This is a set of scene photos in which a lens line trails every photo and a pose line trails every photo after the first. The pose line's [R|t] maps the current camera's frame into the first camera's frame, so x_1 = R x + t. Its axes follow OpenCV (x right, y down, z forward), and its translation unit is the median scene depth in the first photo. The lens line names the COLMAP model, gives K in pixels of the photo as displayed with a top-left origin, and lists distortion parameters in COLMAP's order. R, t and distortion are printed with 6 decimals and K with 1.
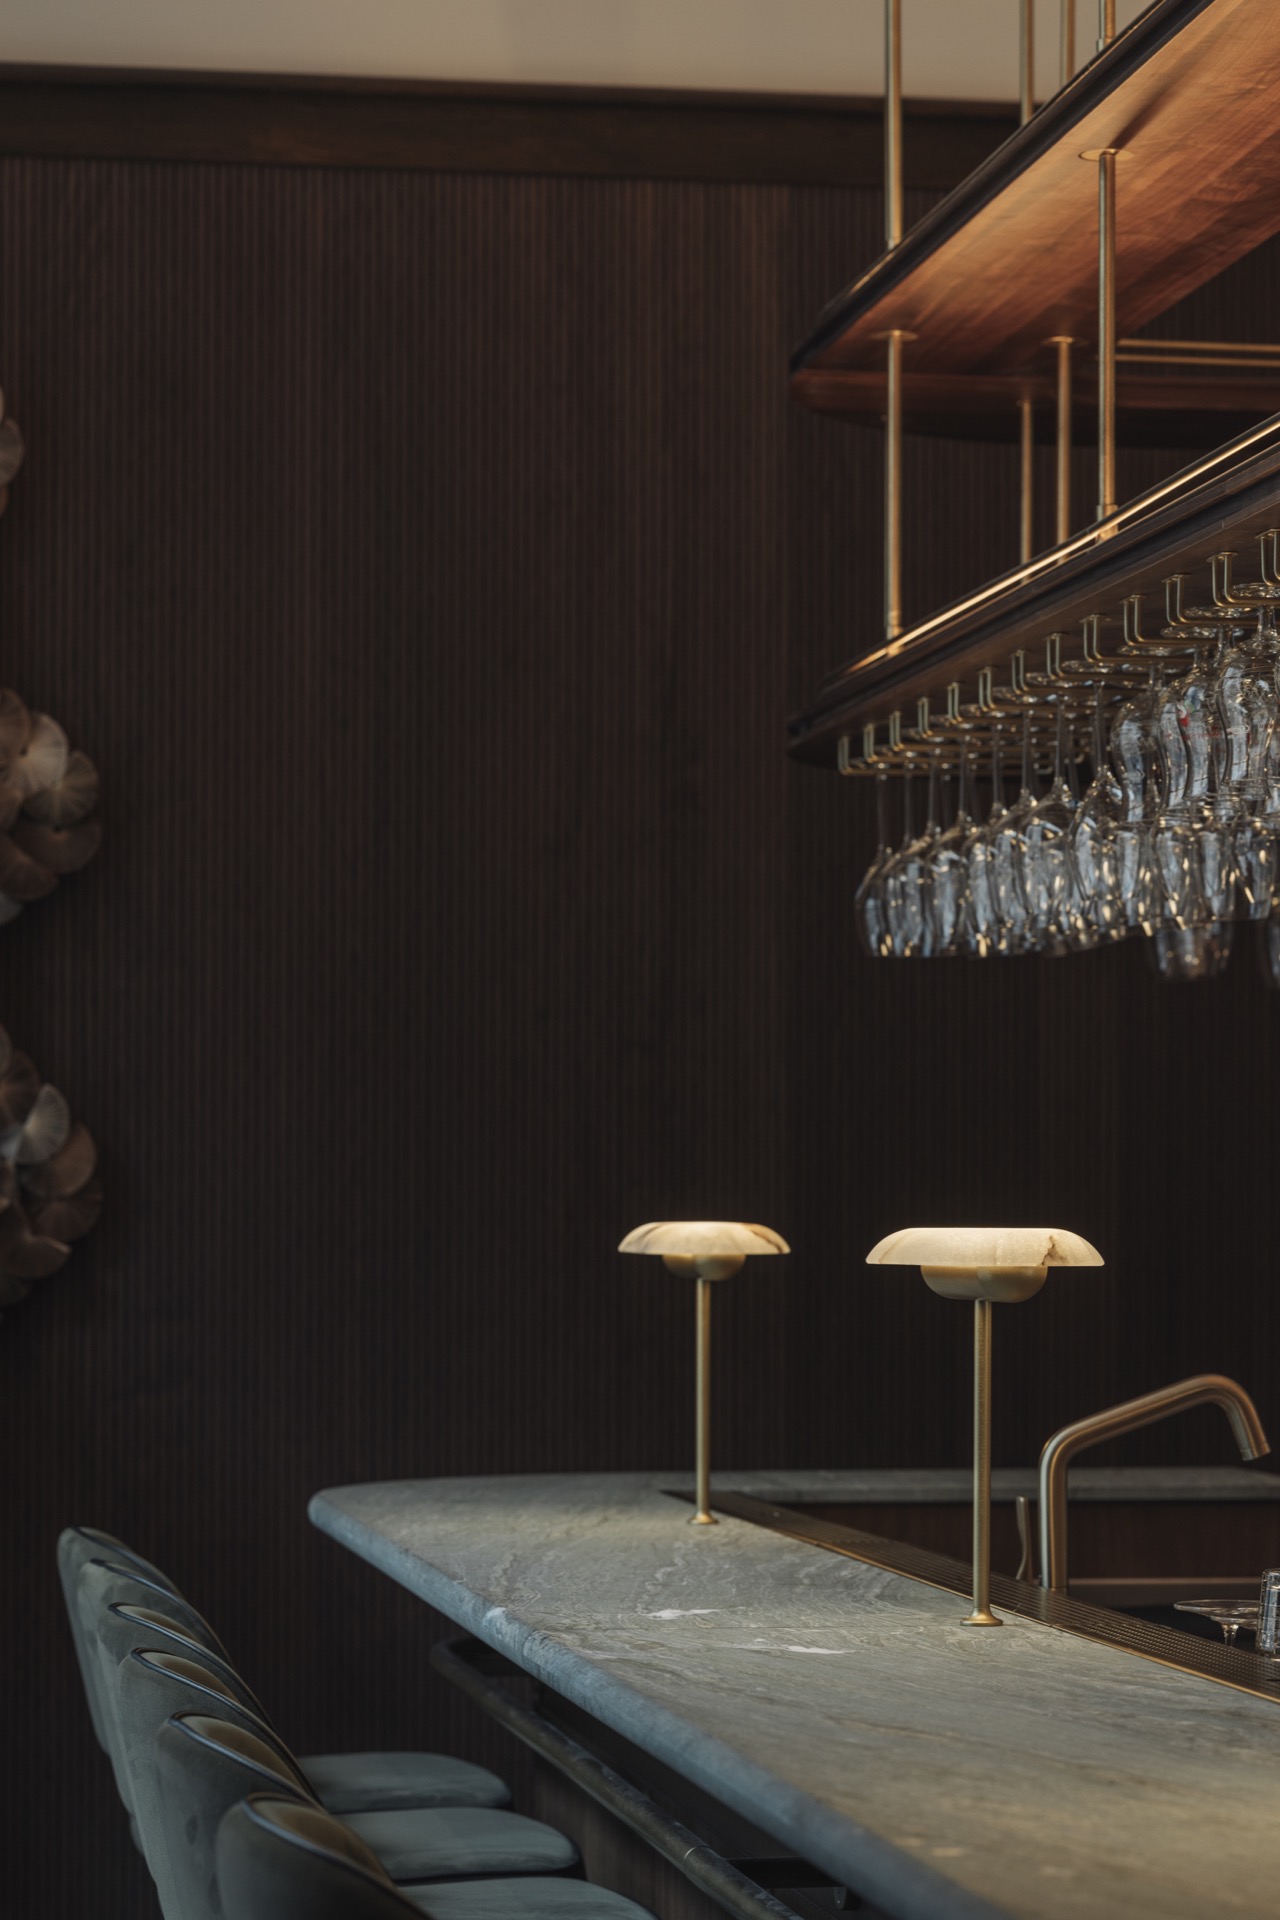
lens RADIAL K [[5827.2, 0, 633.5], [0, 5827.2, 978.2], [0, 0, 1]] dist [0.363404, 0.000000]
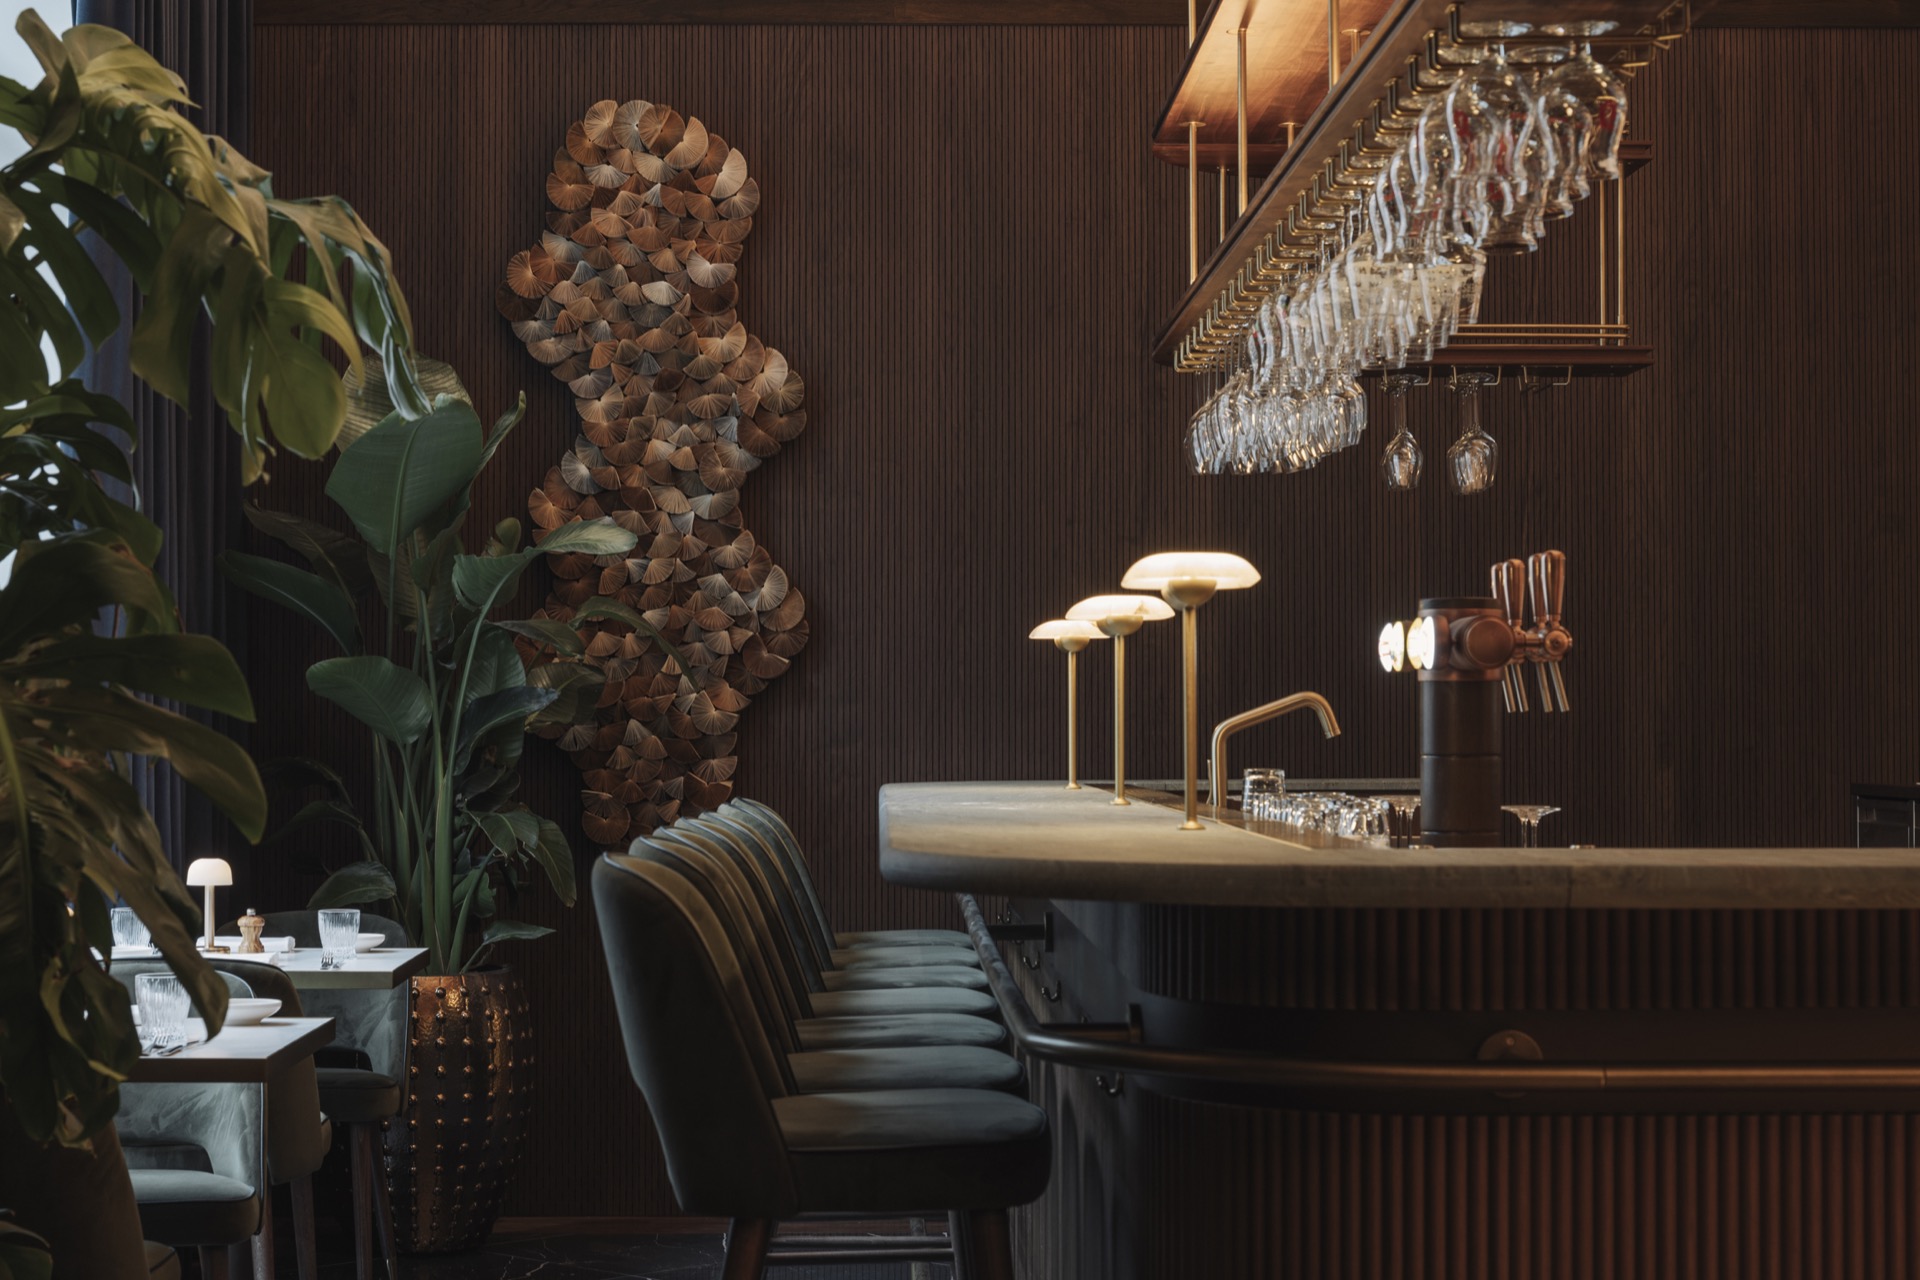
lens RADIAL K [[5256.9, 0, 964.4], [0, 5256.9, 646.7], [0, 0, 1]] dist [0.031401, 0.000000]
pose [[0.986171, -0.005491, -0.165637, 0.208044], [0.006177, 0.999974, 0.003623, 0.036765], [0.165613, -0.004596, 0.986180, -0.504418]]
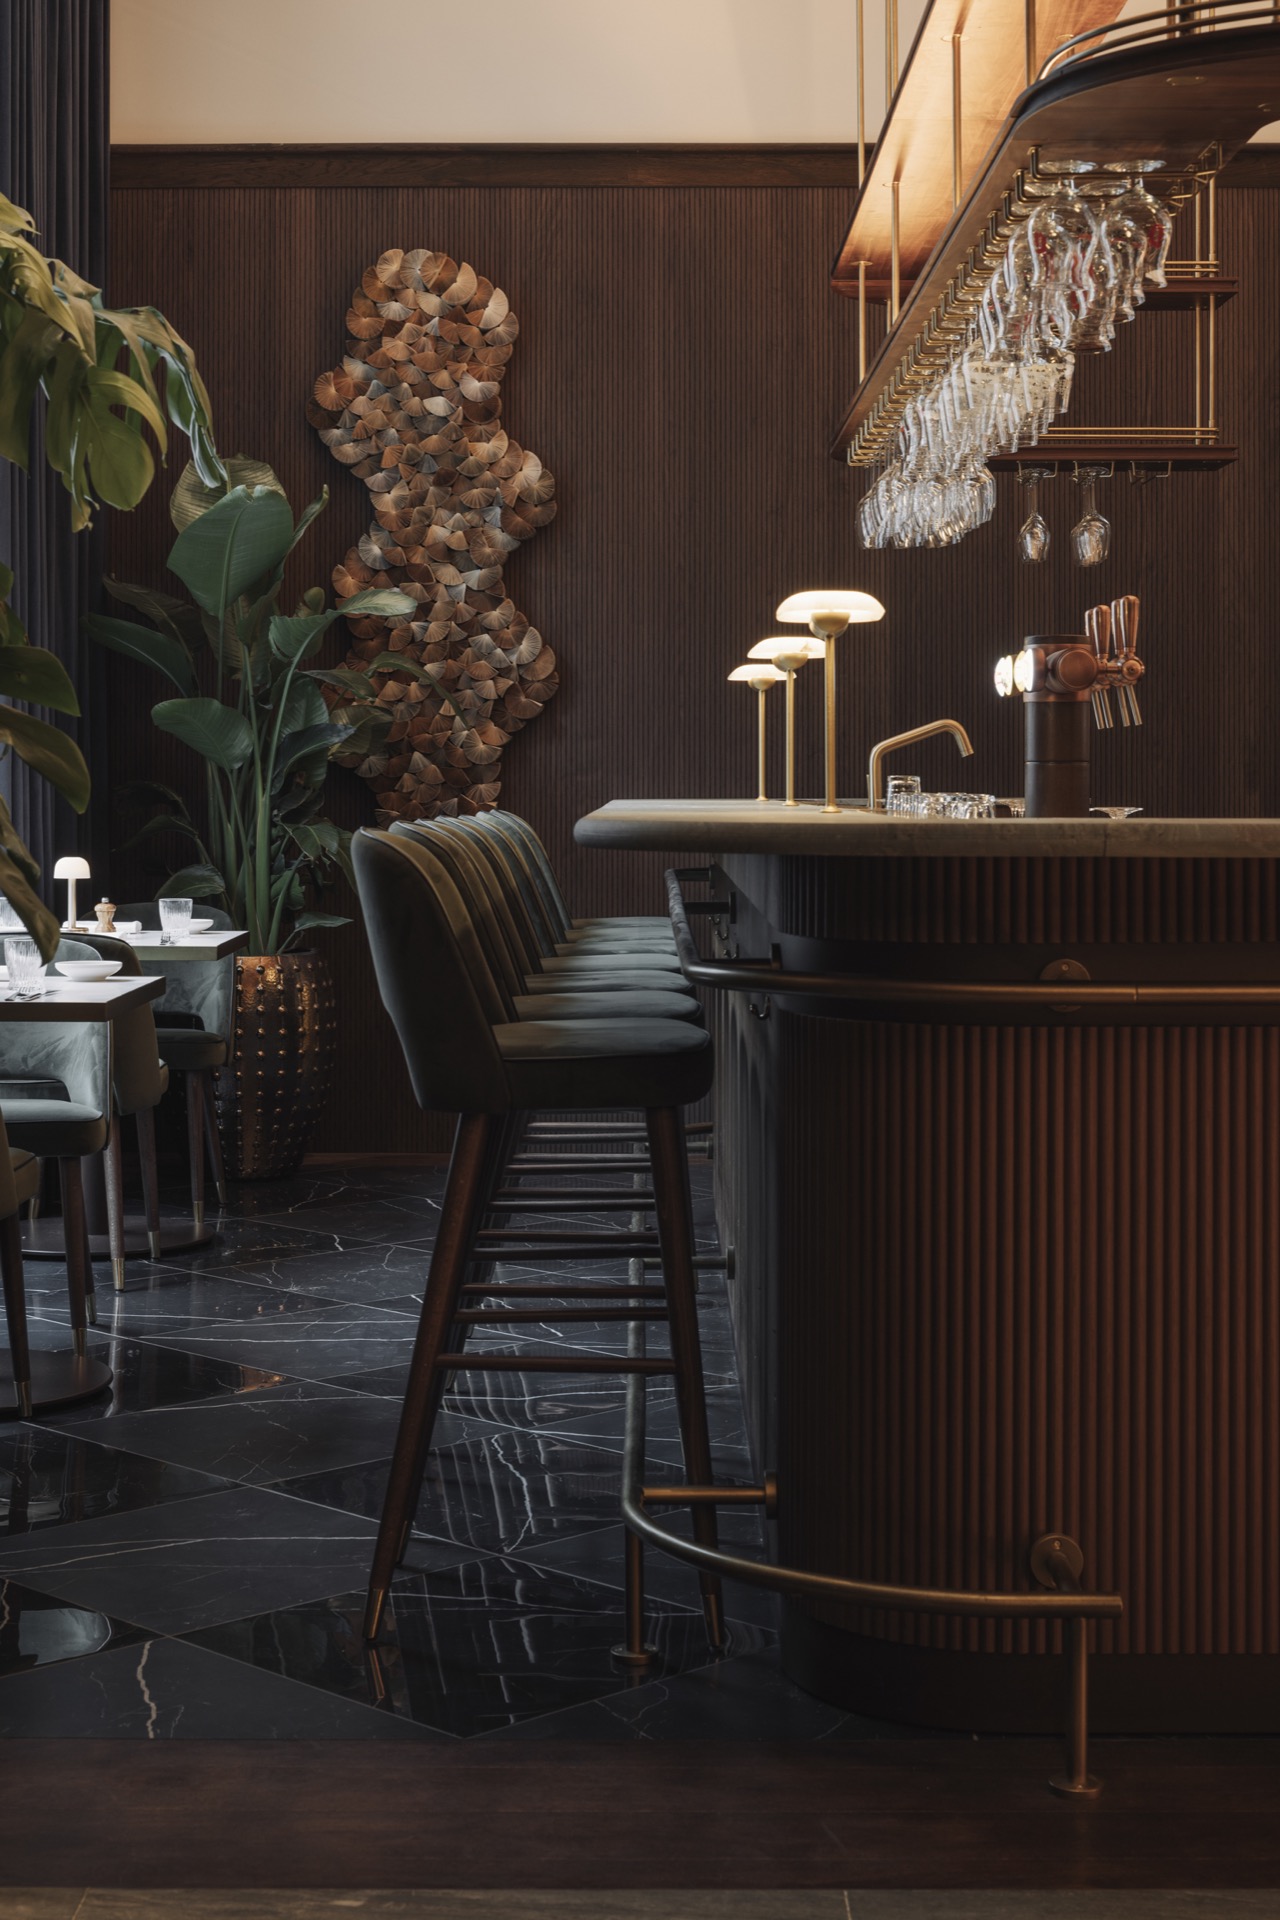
lens RADIAL K [[4402.7, 0, 625.1], [0, 4402.7, 897.6], [0, 0, 1]] dist [0.056675, 0.000000]
pose [[0.980741, 0.002663, -0.195295, 0.243470], [0.004612, 0.999313, 0.036786, 0.057421], [0.195259, -0.036978, 0.980054, -0.555129]]
